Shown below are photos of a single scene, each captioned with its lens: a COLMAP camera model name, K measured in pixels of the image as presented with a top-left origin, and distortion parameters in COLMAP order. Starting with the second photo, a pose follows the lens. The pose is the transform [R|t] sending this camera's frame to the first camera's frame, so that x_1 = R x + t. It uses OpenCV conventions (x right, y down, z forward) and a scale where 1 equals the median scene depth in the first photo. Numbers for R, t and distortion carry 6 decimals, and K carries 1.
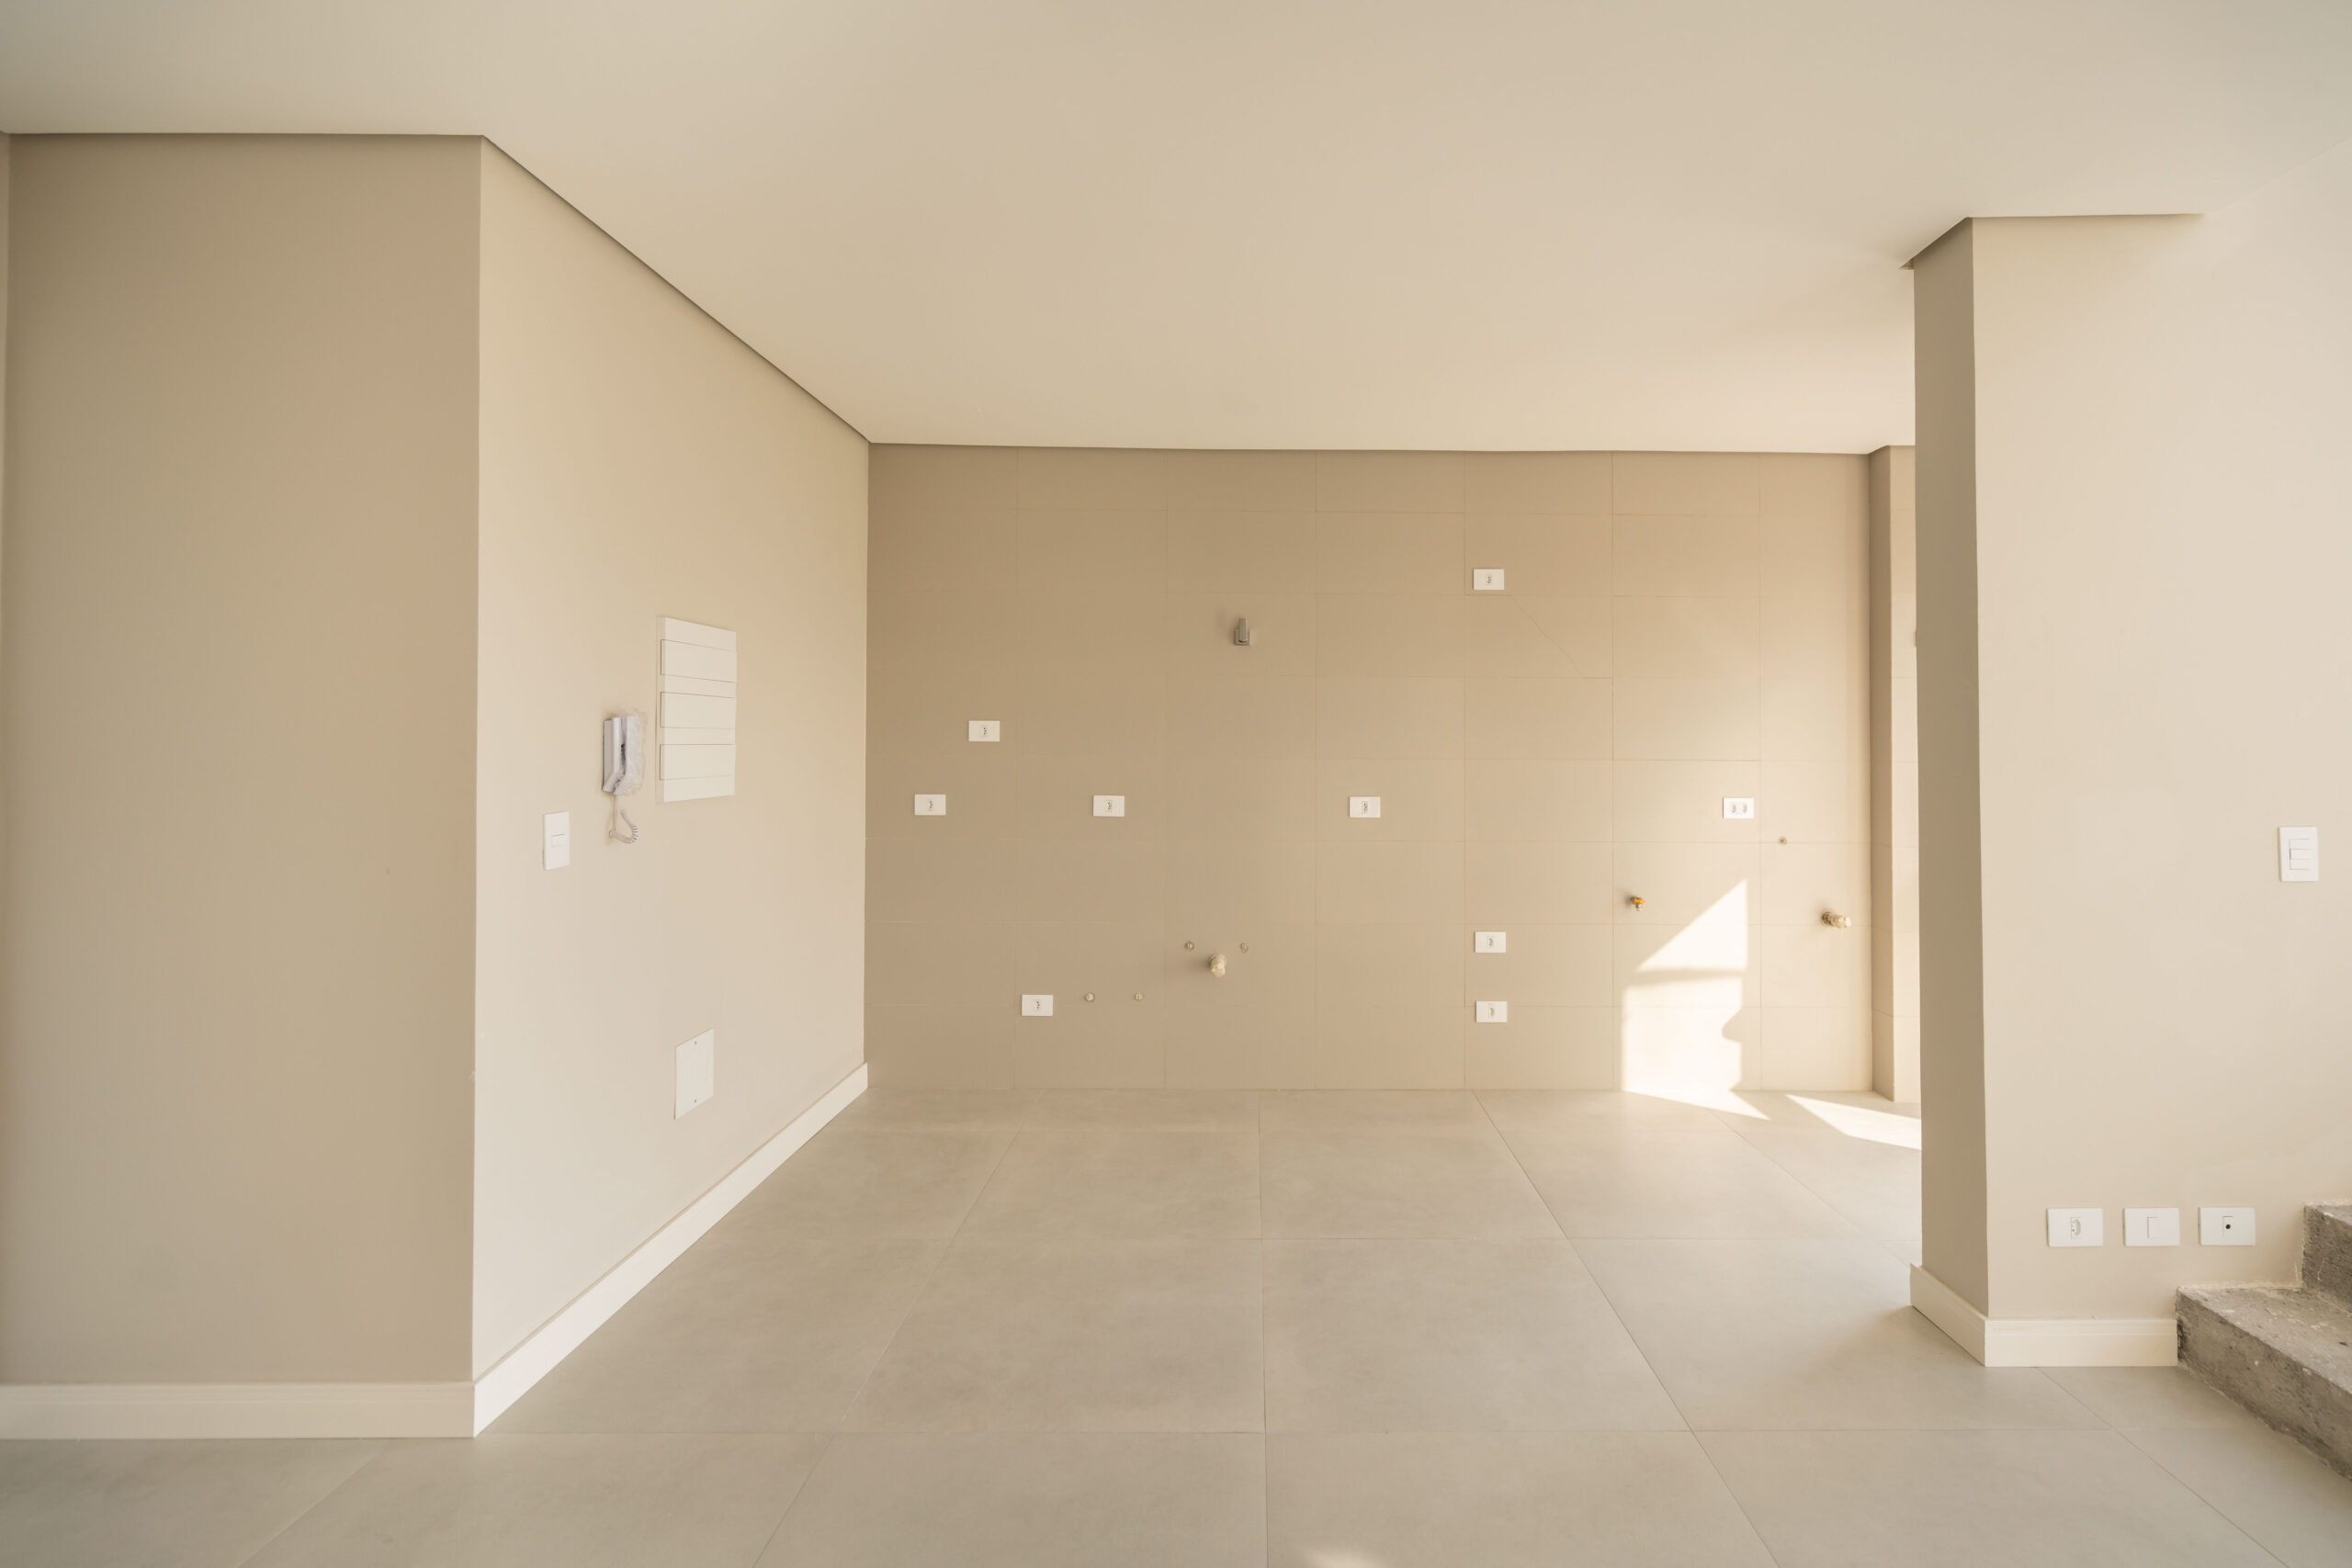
lens RADIAL K [[1088.0, 0, 1266.8], [0, 1088.0, 732.3], [0, 0, 1]] dist [-0.000214, 0.000437]
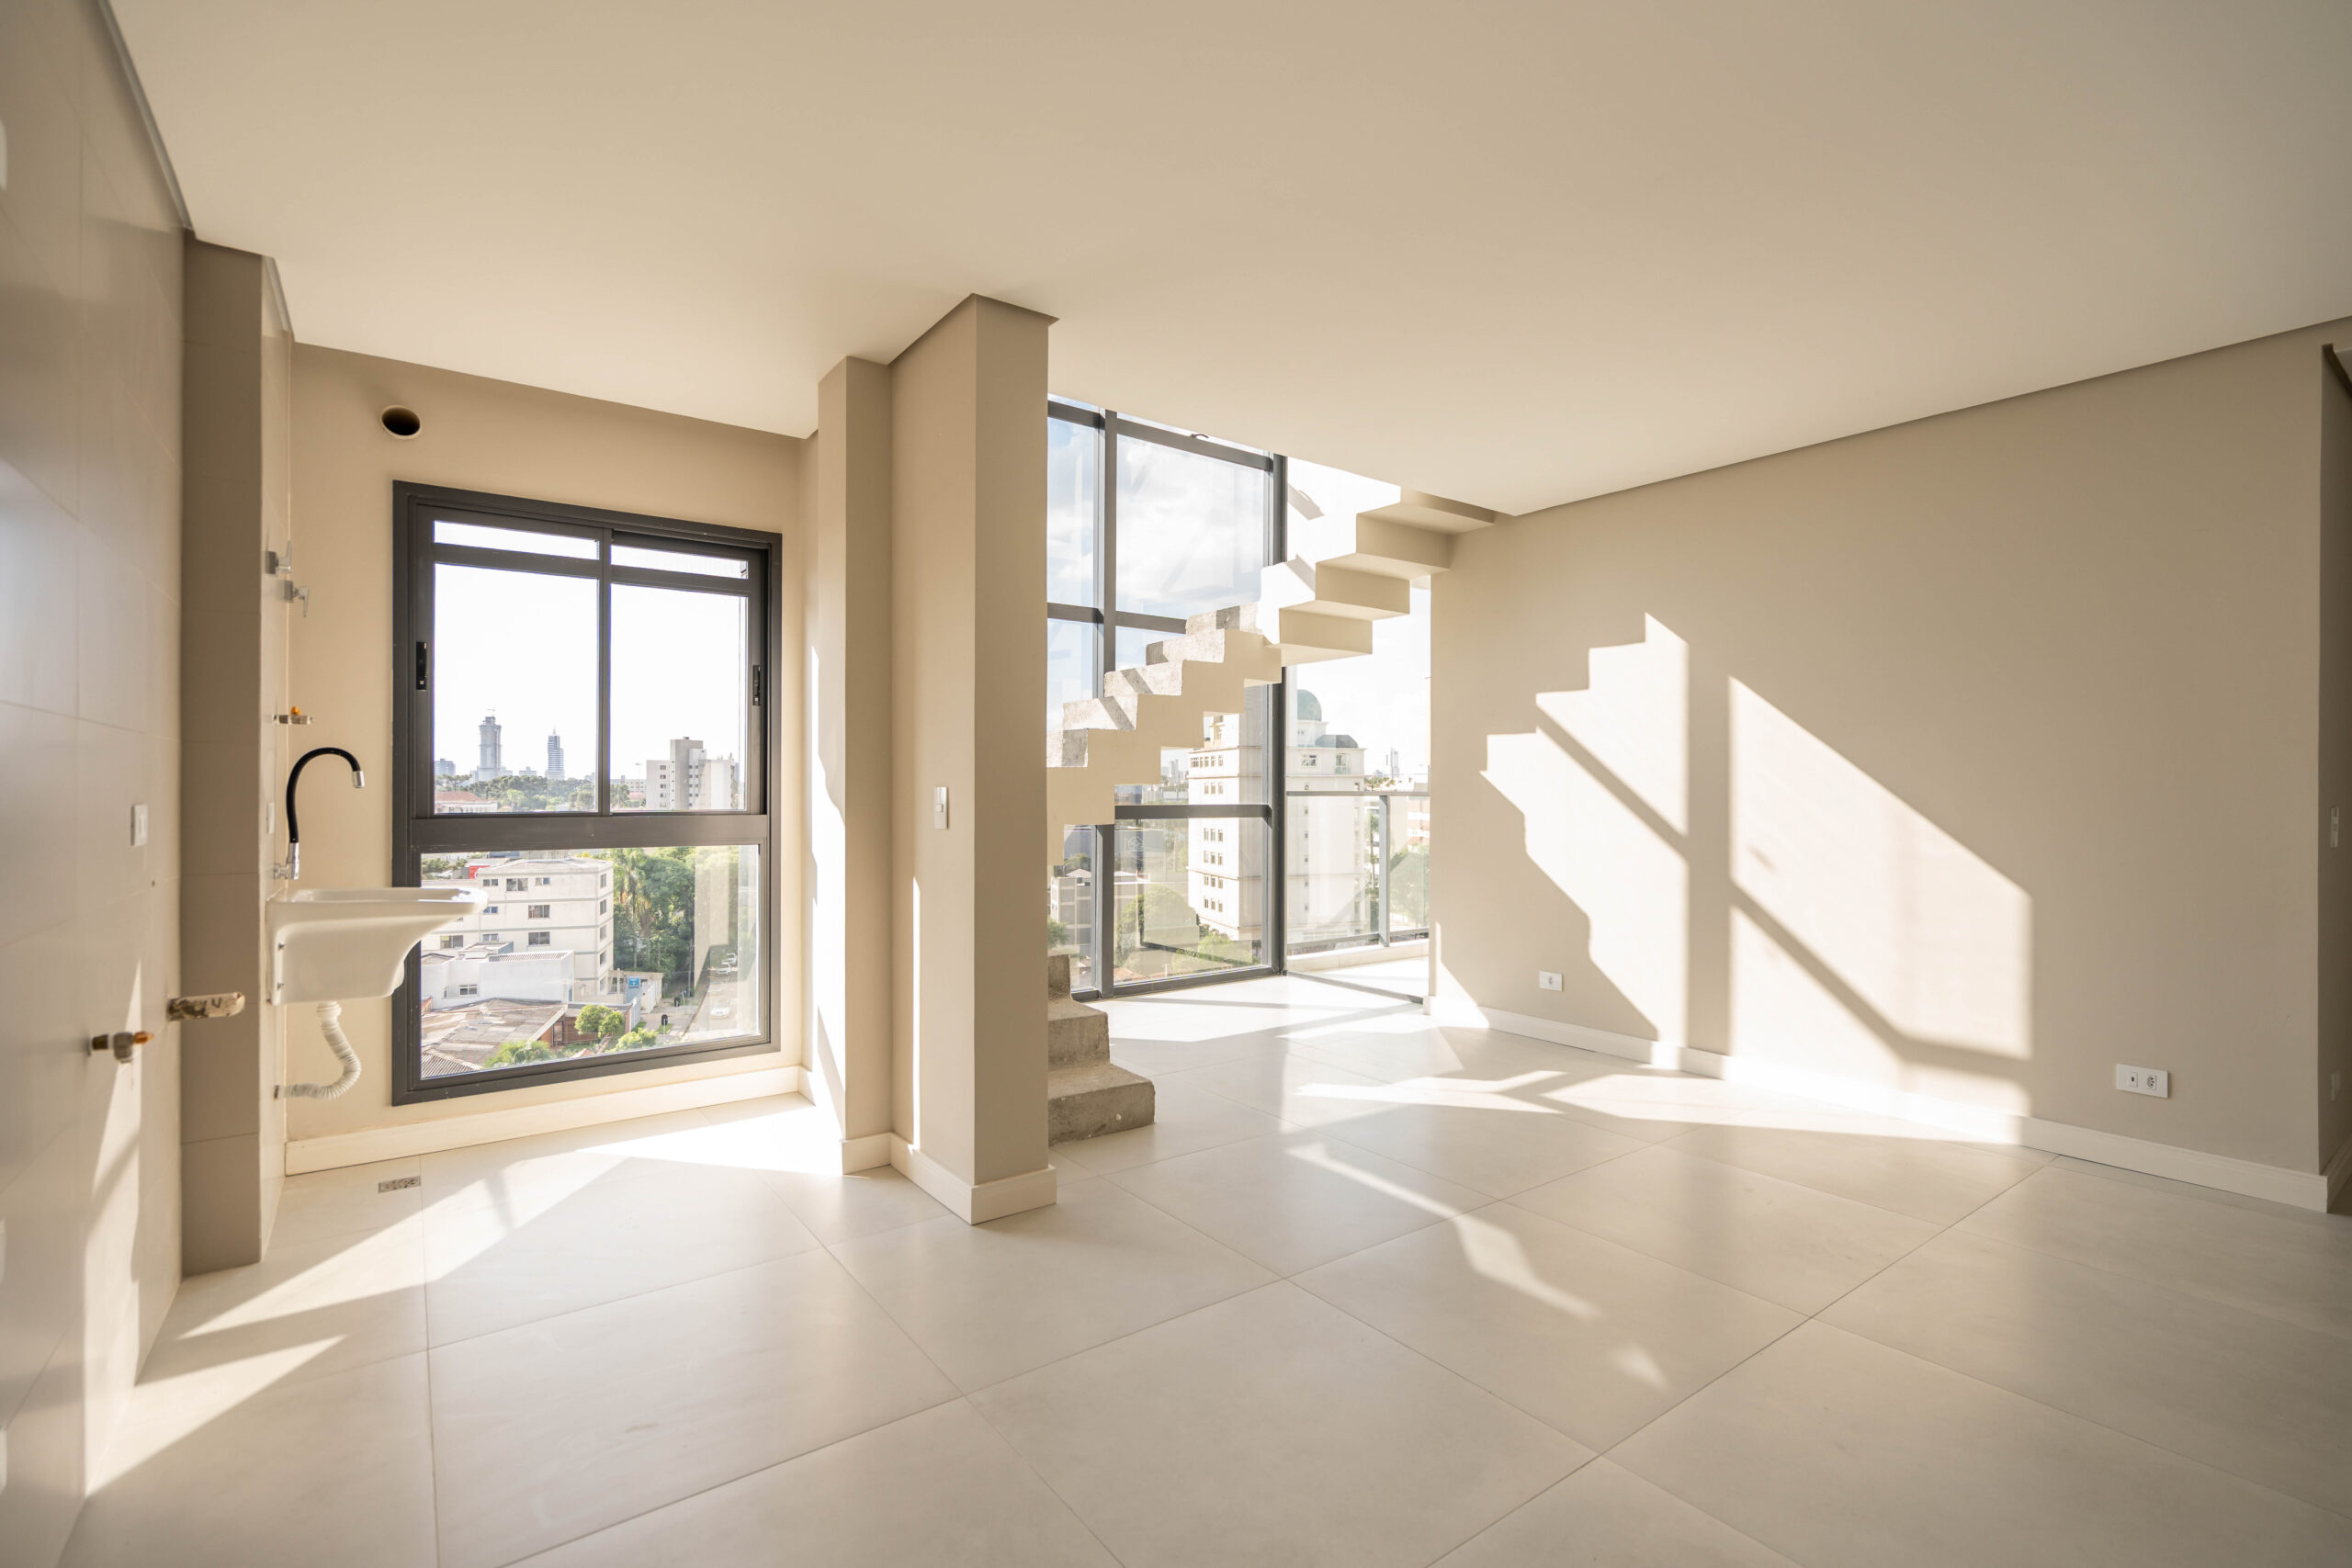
lens RADIAL K [[1057.9, 0, 1178.9], [0, 1057.9, 789.1], [0, 0, 1]] dist [-0.002923, 0.000636]
pose [[-0.579036, -0.006148, 0.815279, -0.437155], [-0.015585, 0.999872, -0.003528, 0.080494], [-0.815153, -0.014749, -0.579058, 1.533142]]
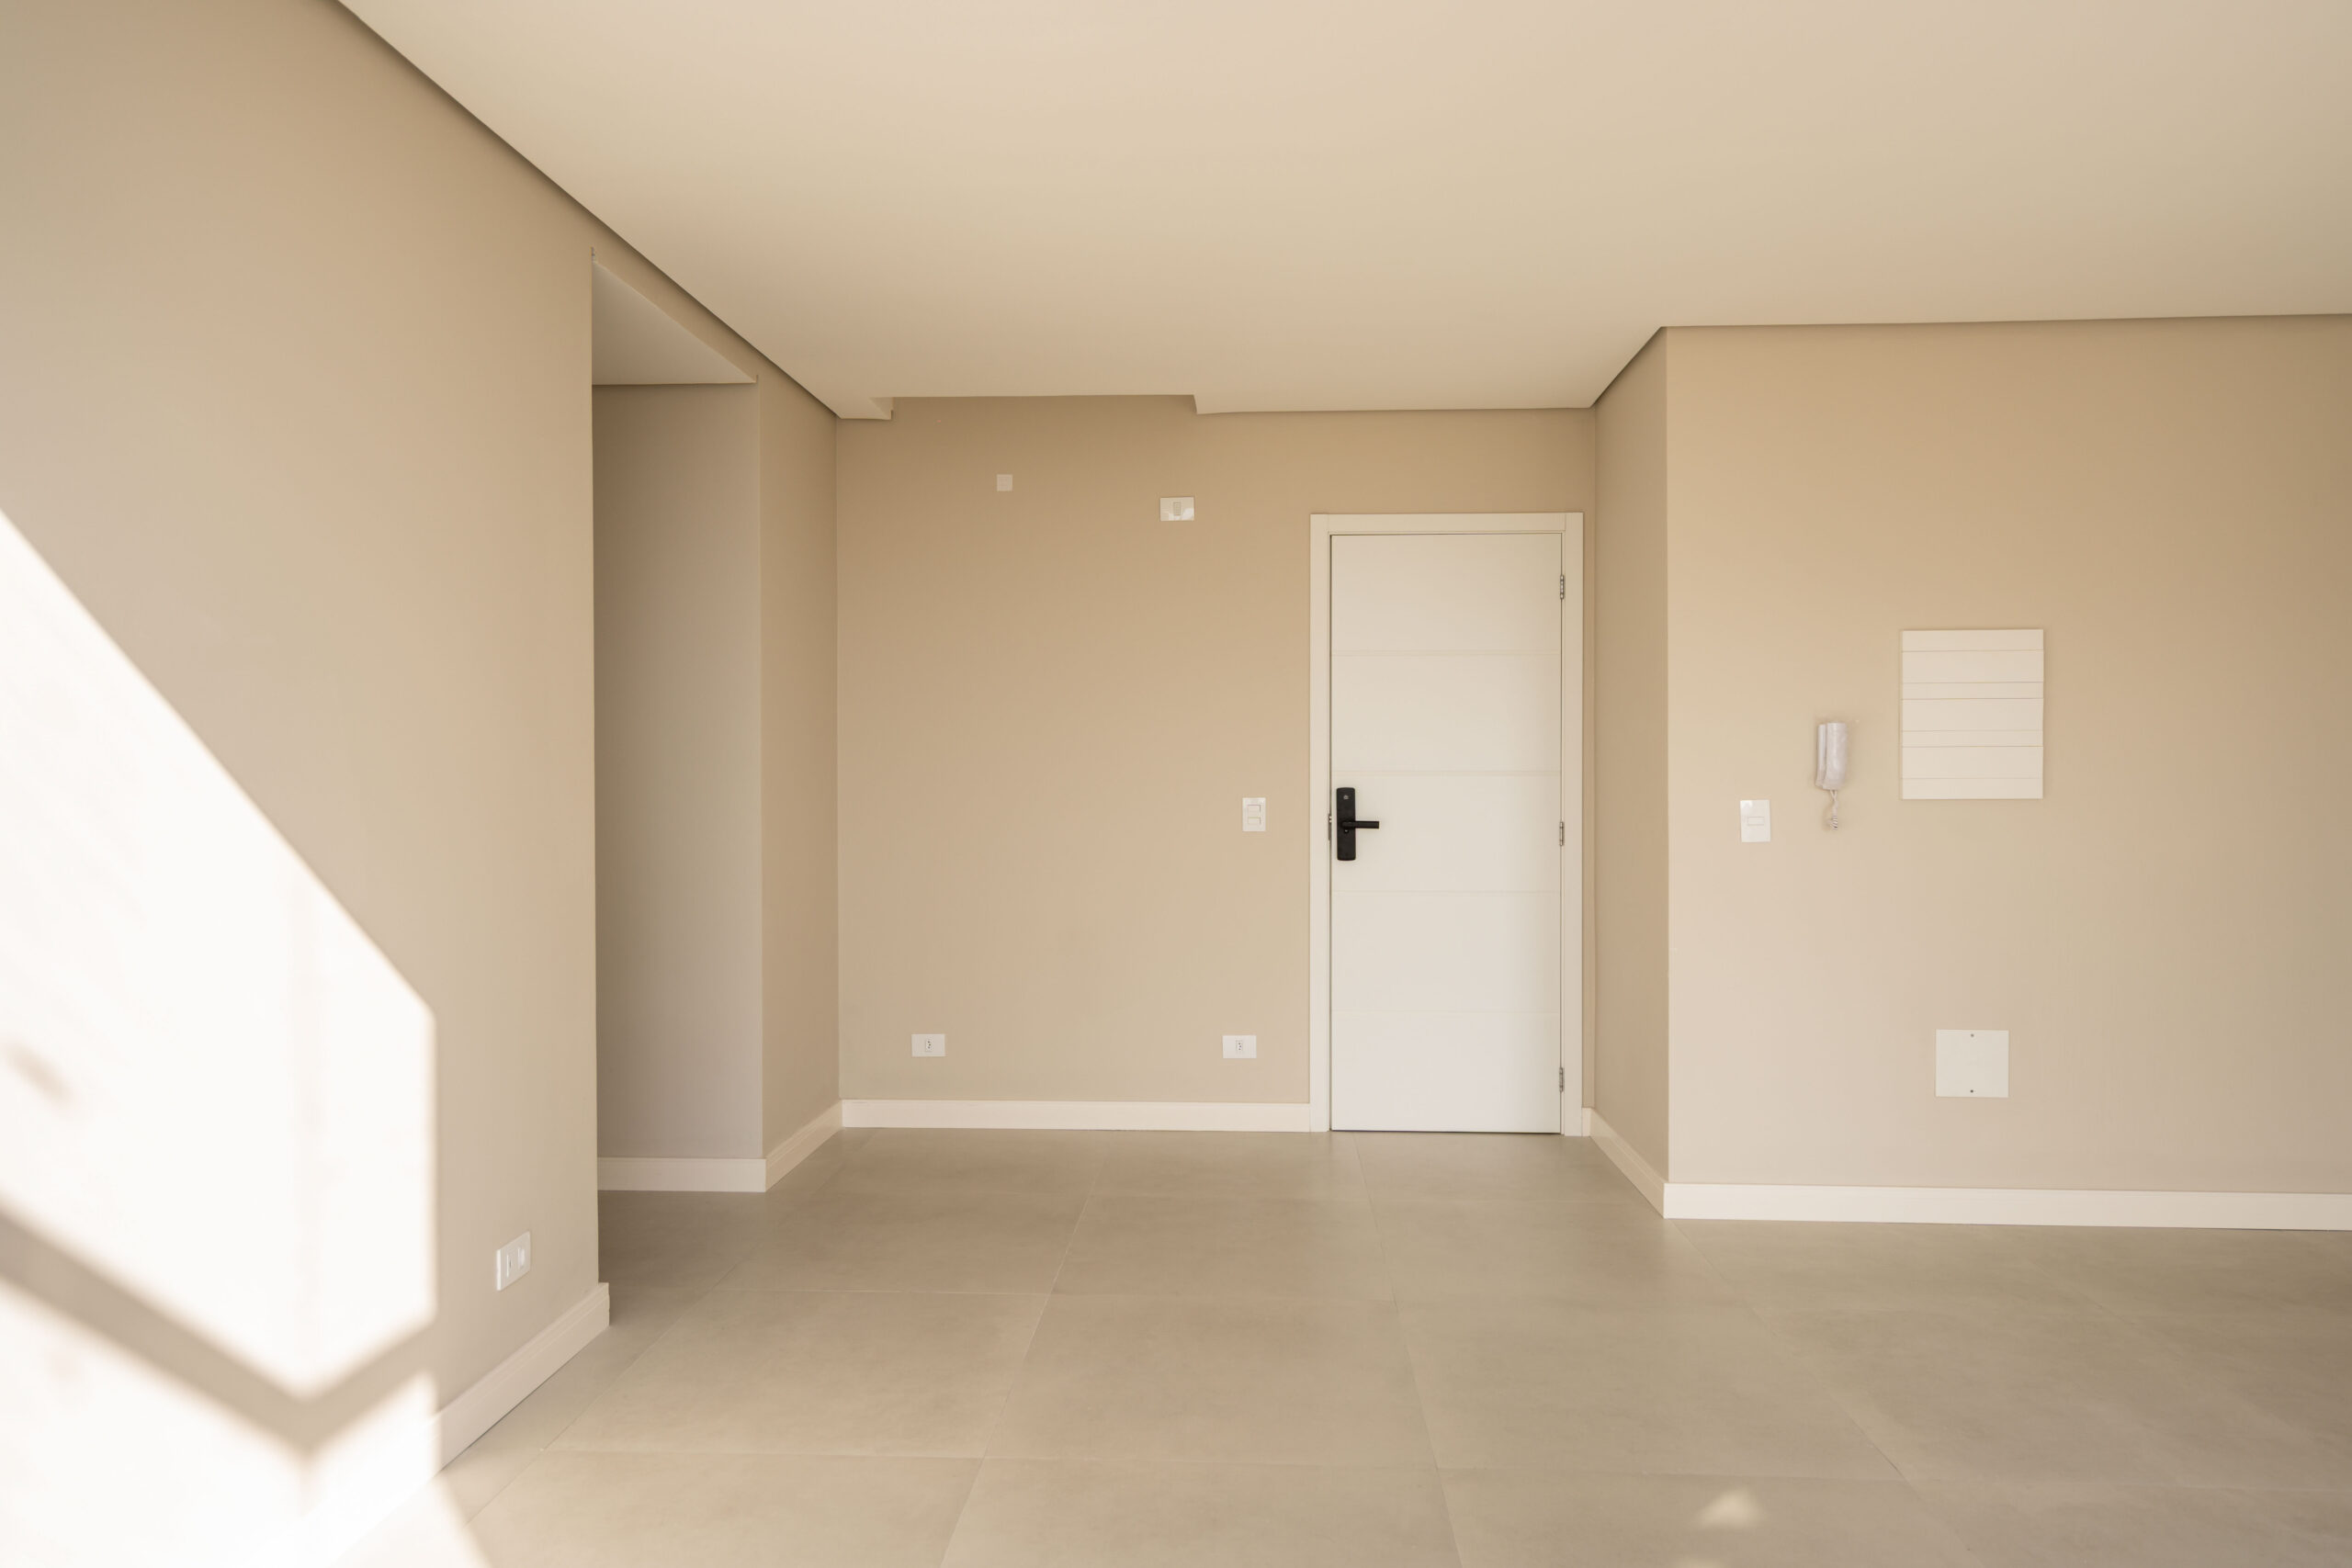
lens RADIAL K [[1481.6, 0, 1175.0], [0, 1481.6, 786.6], [0, 0, 1]] dist [-0.000032, 0.000016]
pose [[-0.075564, 0.013481, -0.997050, 1.089940], [0.014985, 0.999811, 0.012383, 0.024534], [0.997028, -0.014005, -0.075752, 0.415778]]
